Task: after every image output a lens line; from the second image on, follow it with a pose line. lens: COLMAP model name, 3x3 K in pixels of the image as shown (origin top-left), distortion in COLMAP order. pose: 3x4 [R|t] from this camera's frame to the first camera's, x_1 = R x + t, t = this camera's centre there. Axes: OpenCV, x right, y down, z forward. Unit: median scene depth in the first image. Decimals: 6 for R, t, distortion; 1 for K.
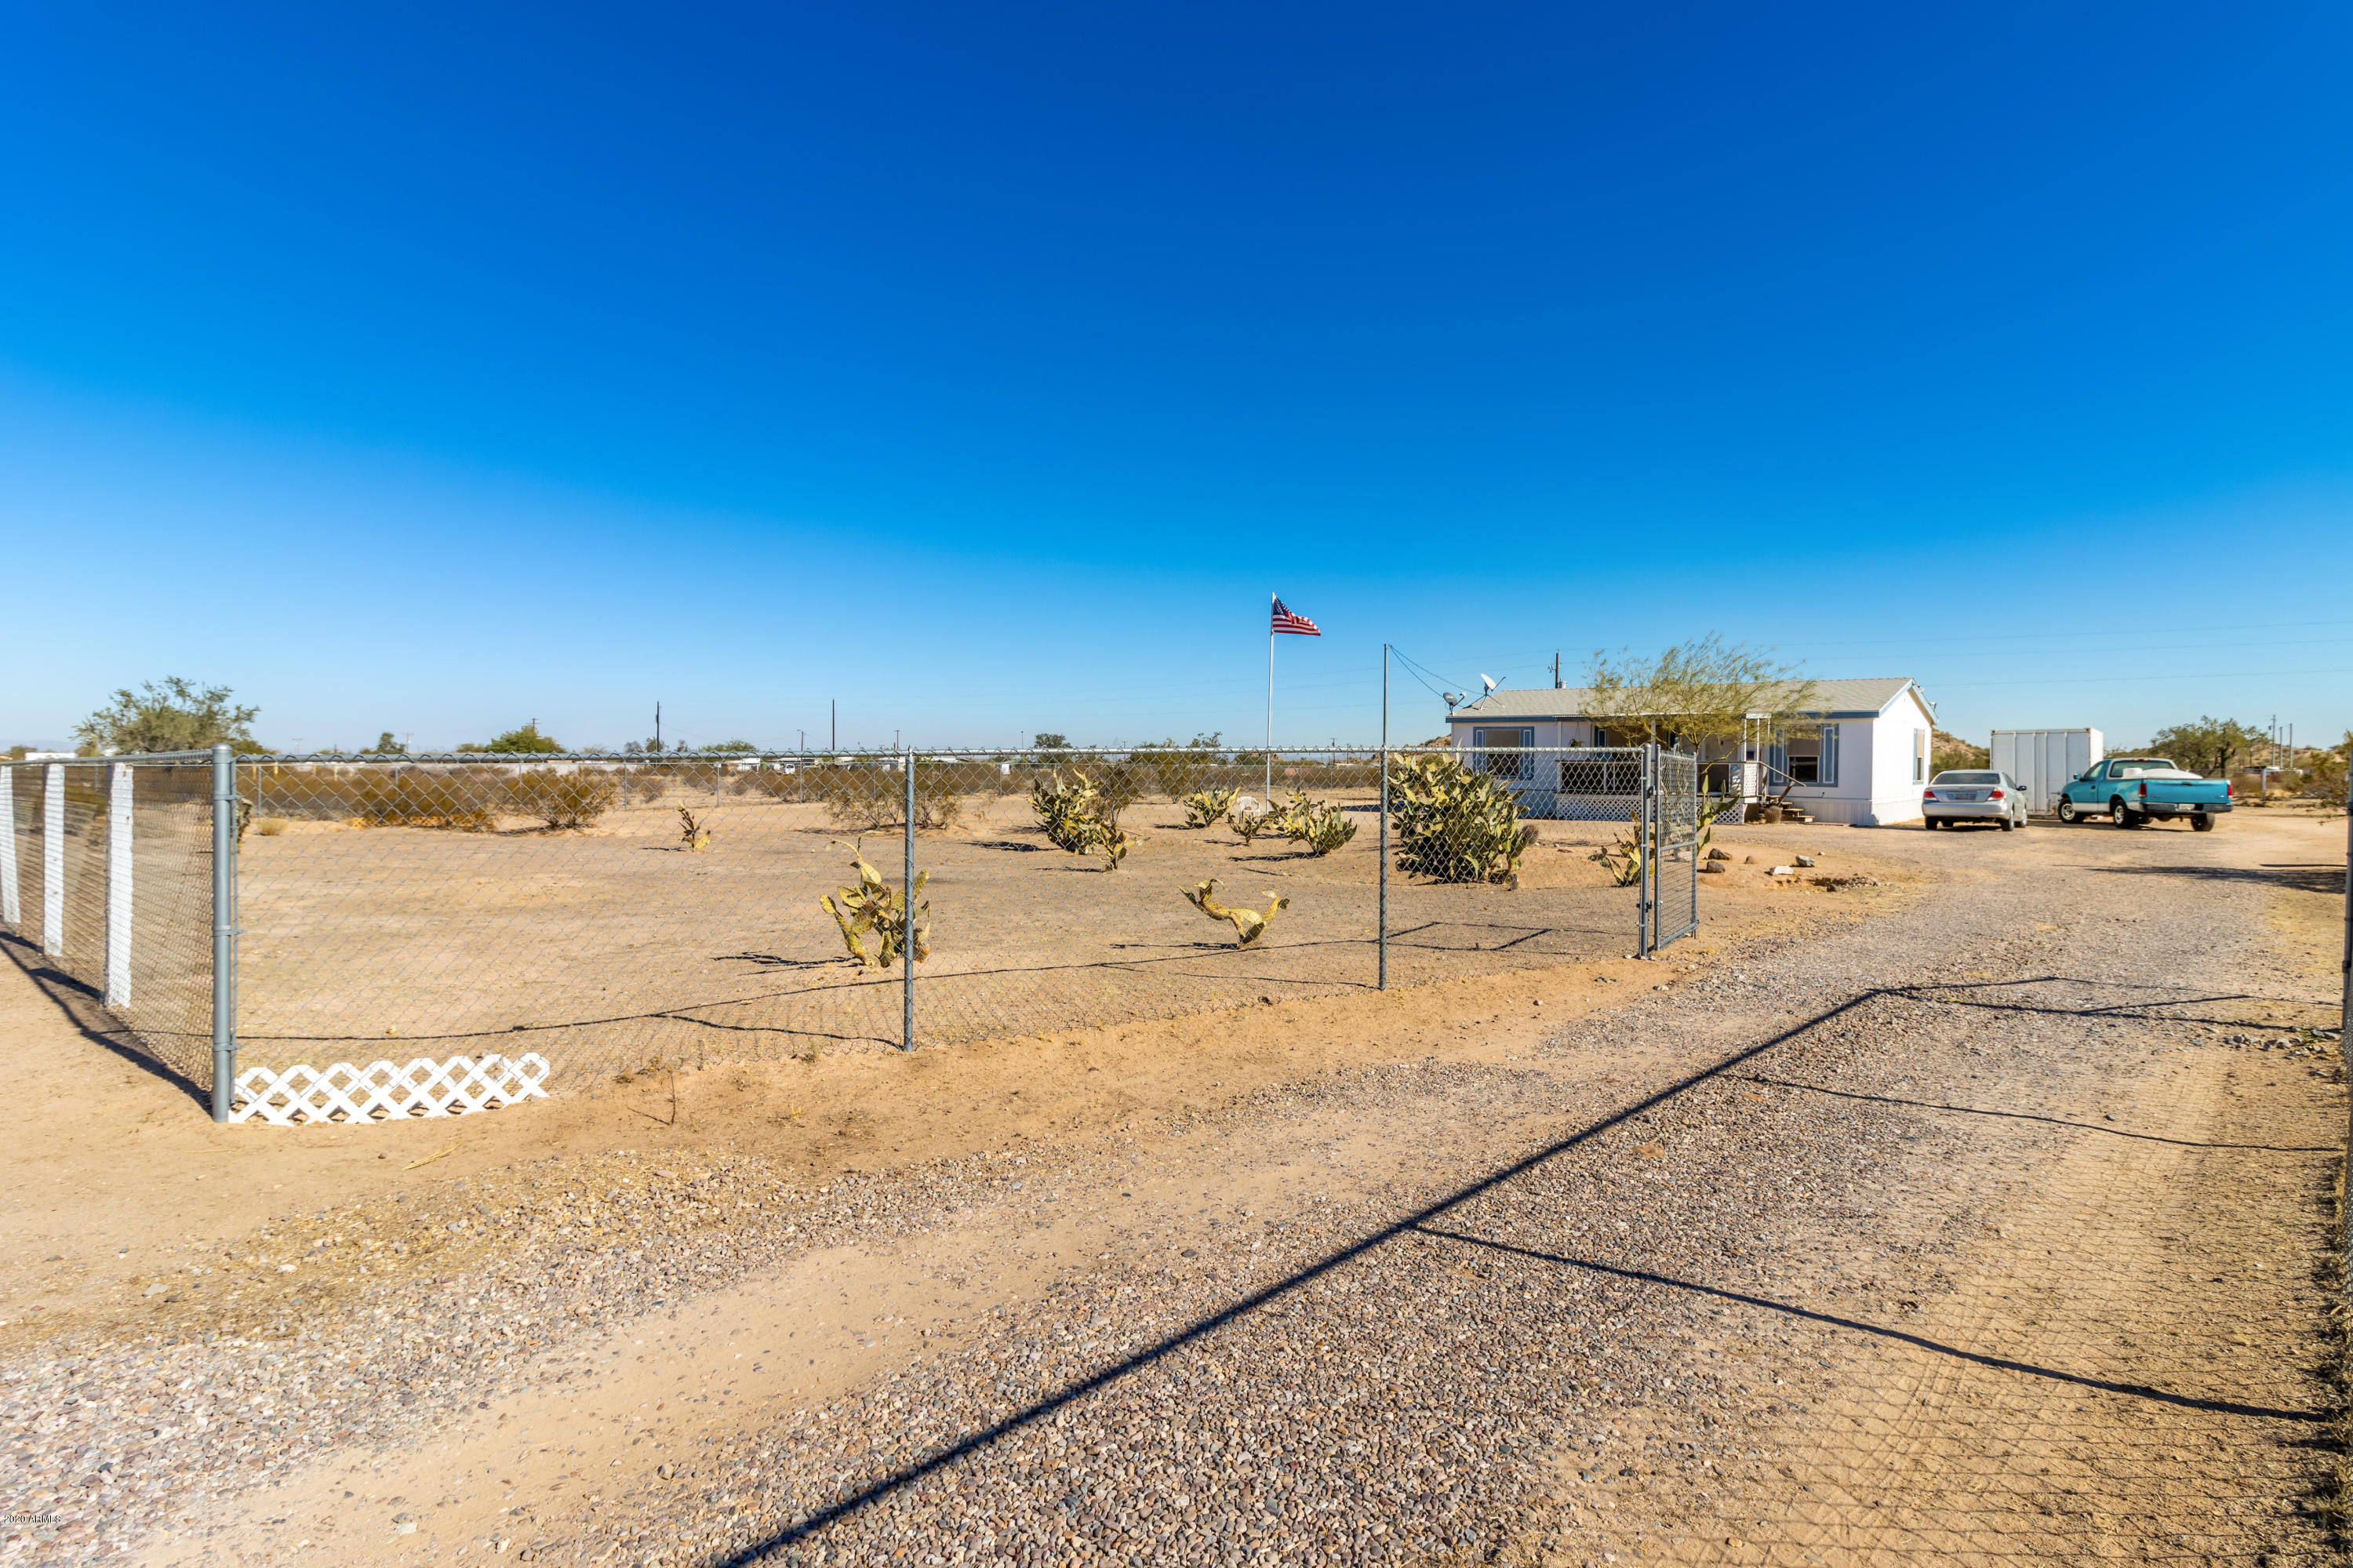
lens RADIAL K [[1218.3, 0, 1176.4], [0, 1218.3, 781.3], [0, 0, 1]] dist [-0.000184, -0.000003]
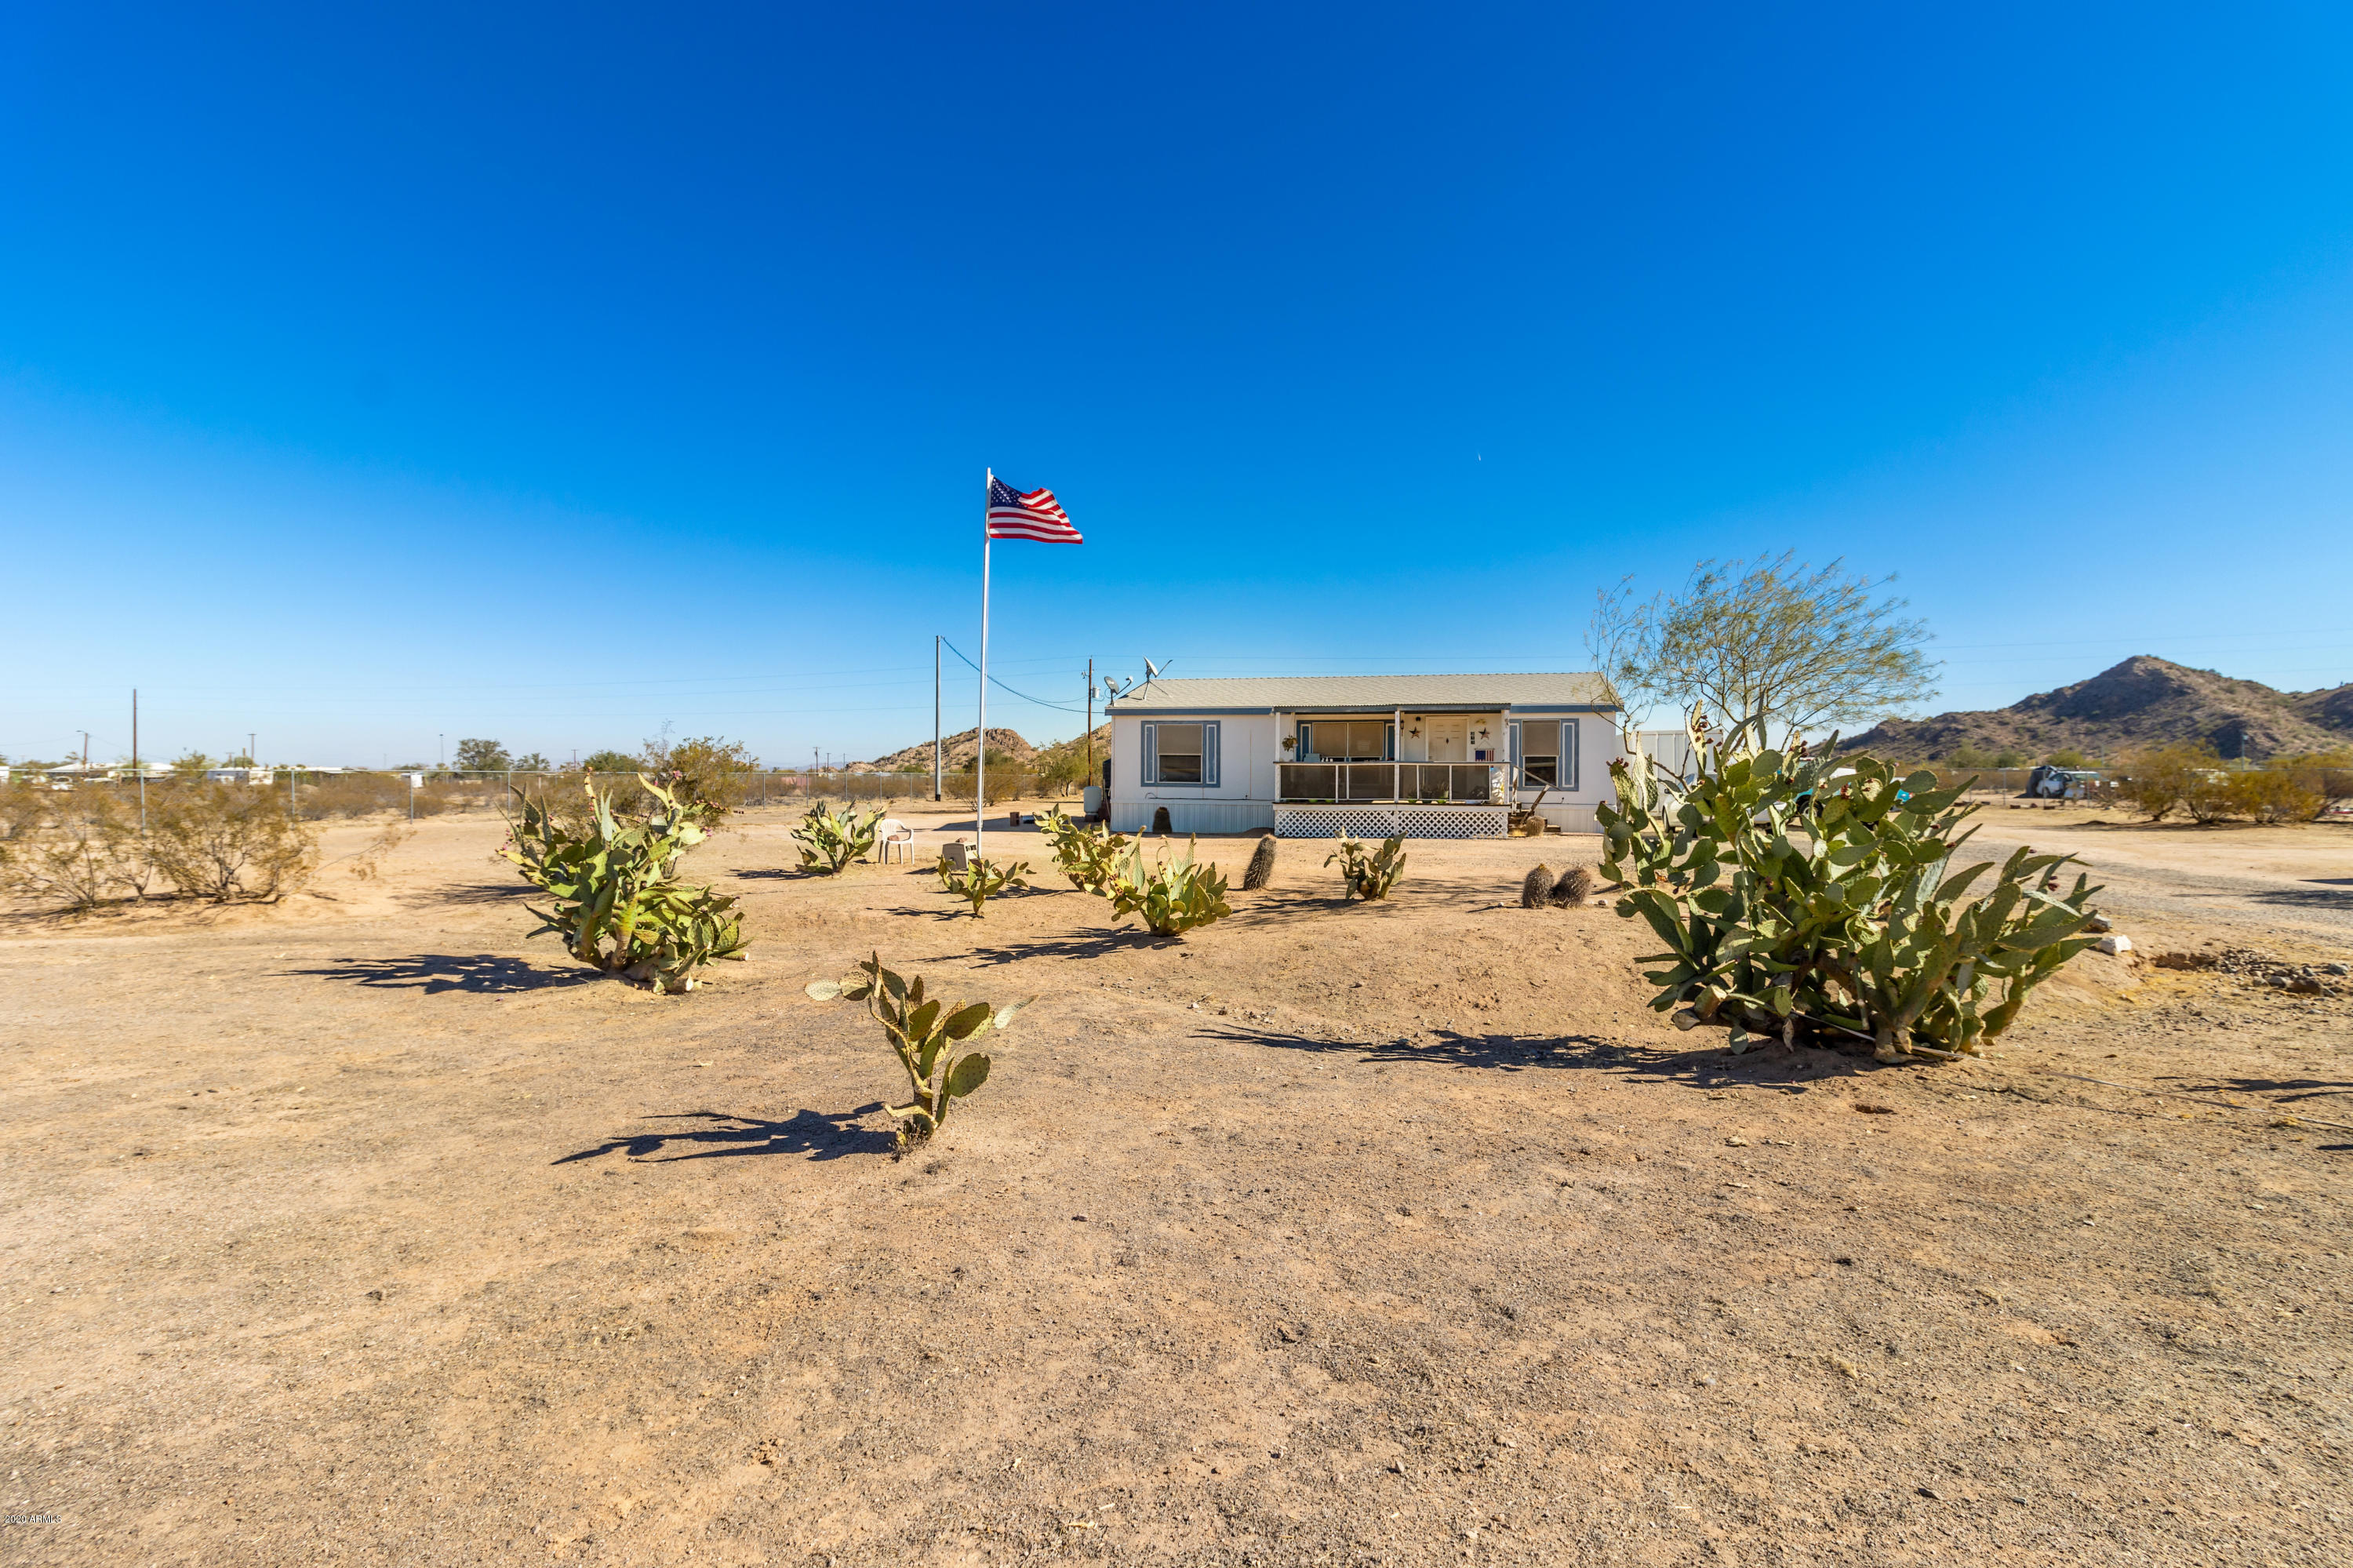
lens RADIAL K [[1084.3, 0, 1188.7], [0, 1084.3, 782.9], [0, 0, 1]] dist [0.001201, 0.000262]
pose [[0.887455, -0.009582, 0.460794, -0.064502], [0.012135, 0.999923, -0.002579, -0.002770], [-0.460734, 0.007880, 0.887503, 0.438405]]
